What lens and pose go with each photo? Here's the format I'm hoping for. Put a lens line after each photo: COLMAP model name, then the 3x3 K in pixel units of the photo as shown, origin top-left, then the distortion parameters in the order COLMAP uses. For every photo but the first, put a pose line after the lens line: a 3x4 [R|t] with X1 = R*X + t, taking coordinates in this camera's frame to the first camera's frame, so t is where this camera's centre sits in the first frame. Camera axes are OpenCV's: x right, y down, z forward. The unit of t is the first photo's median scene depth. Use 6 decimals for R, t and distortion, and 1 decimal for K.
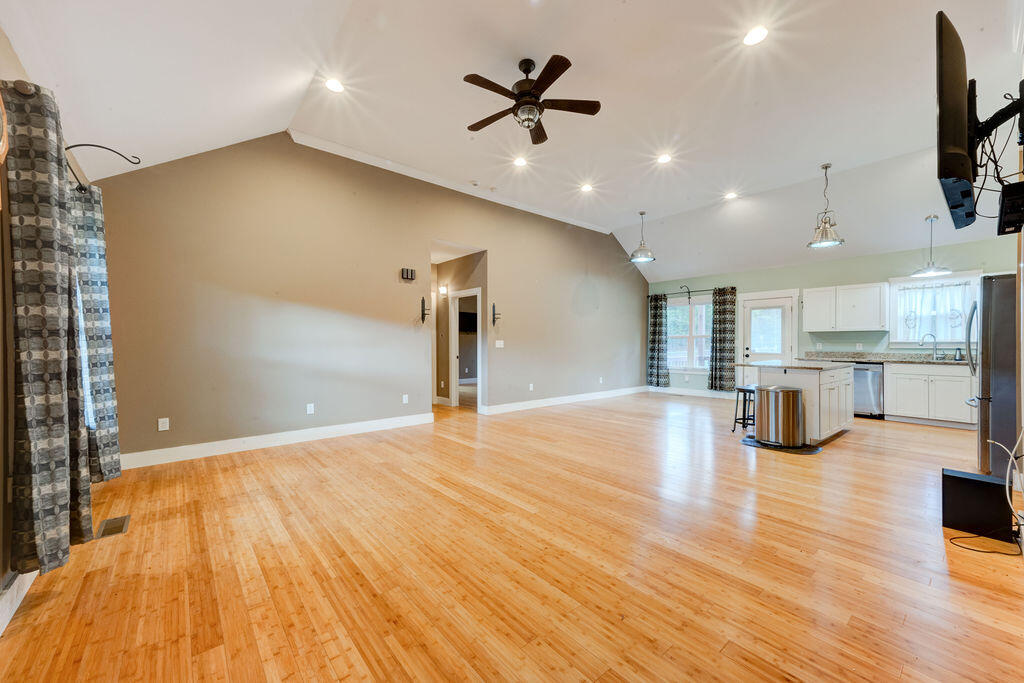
lens RADIAL K [[395.6, 0, 514.4], [0, 395.6, 345.5], [0, 0, 1]] dist [0.020683, 0.000079]
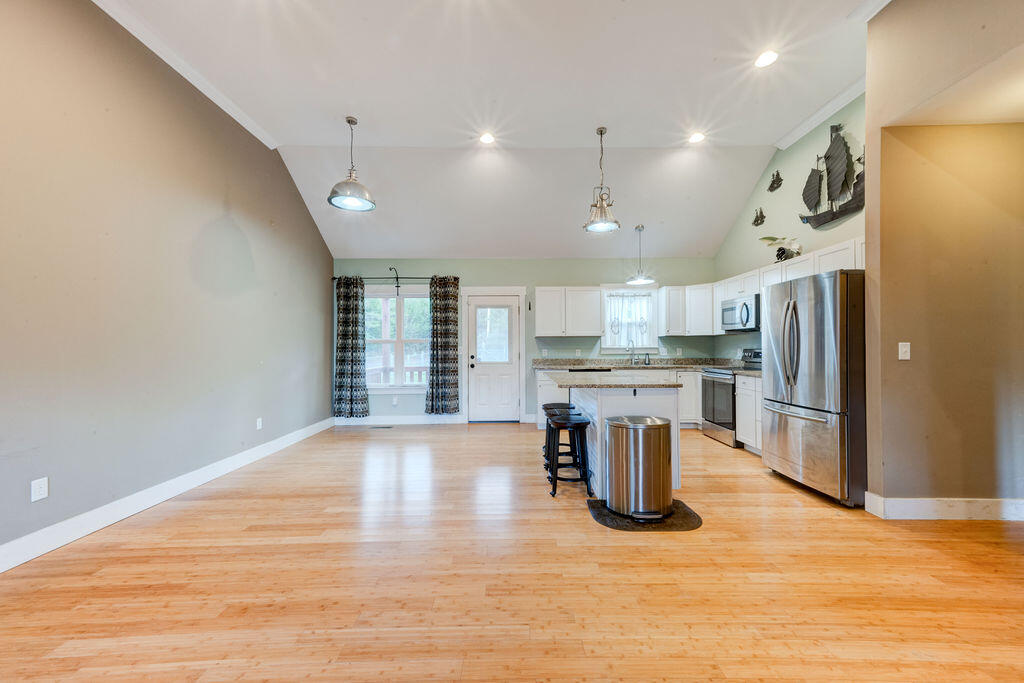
lens RADIAL K [[399.2, 0, 513.8], [0, 399.2, 344.9], [0, 0, 1]] dist [0.024916, 0.000199]
pose [[0.637673, 0.003712, 0.770299, 0.029582], [0.011779, 0.999824, -0.014569, -0.003649], [-0.770218, 0.018363, 0.637517, 0.484878]]
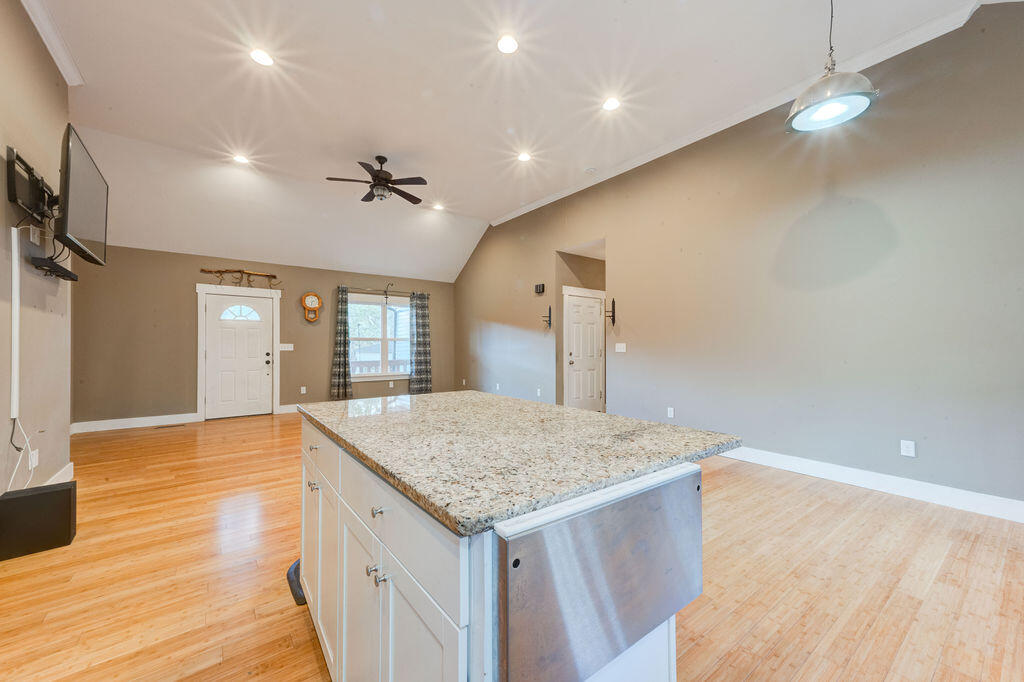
lens RADIAL K [[395.6, 0, 514.4], [0, 395.6, 345.0], [0, 0, 1]] dist [0.020683, 0.000079]
pose [[-0.046350, -0.001054, -0.998925, 0.731048], [-0.006830, 0.999976, -0.000738, -0.006711], [0.998902, 0.006789, -0.046356, 0.774054]]
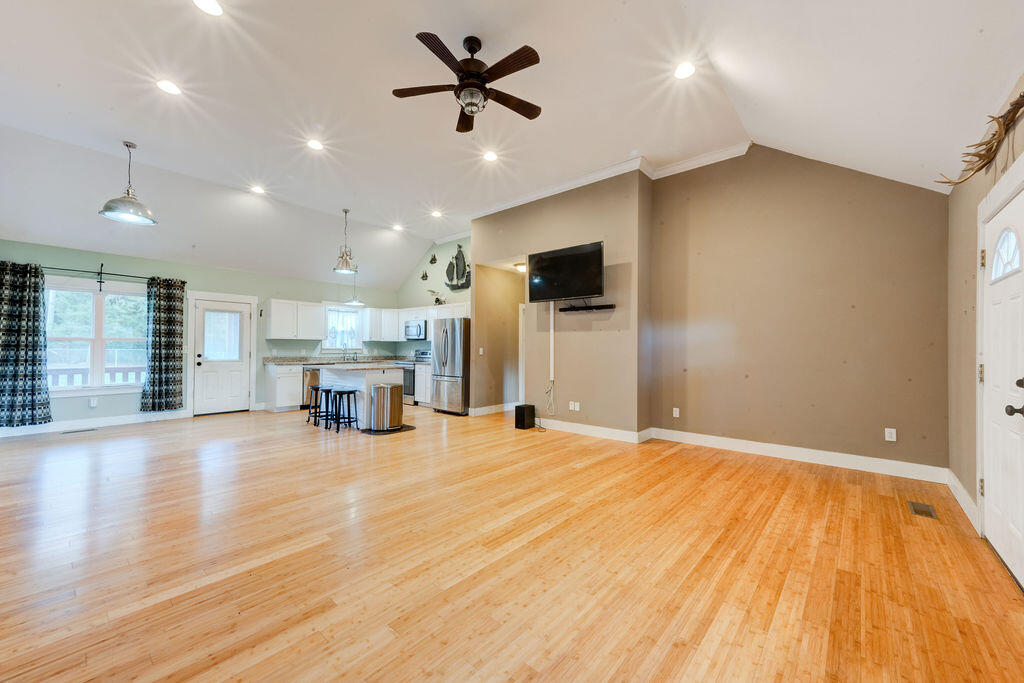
lens RADIAL K [[399.2, 0, 513.8], [0, 399.2, 344.9], [0, 0, 1]] dist [0.024916, 0.000199]
pose [[-0.150189, 0.010520, 0.988601, -0.435279], [0.003084, 0.999944, -0.010172, -0.004780], [-0.988653, 0.001521, -0.150213, 0.515834]]
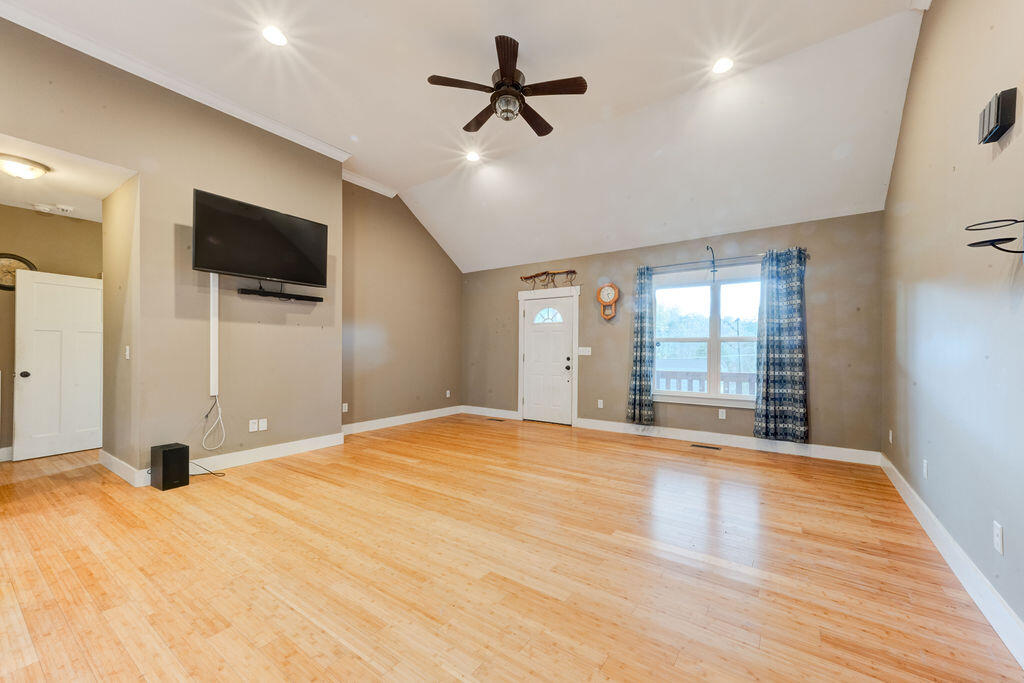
lens RADIAL K [[401.8, 0, 517.0], [0, 401.8, 345.3], [0, 0, 1]] dist [0.025470, 0.000314]
pose [[-0.967556, -0.004156, -0.252621, 0.124870], [-0.003168, 0.999986, -0.004317, -0.006296], [0.252636, -0.003376, -0.967556, 0.956918]]
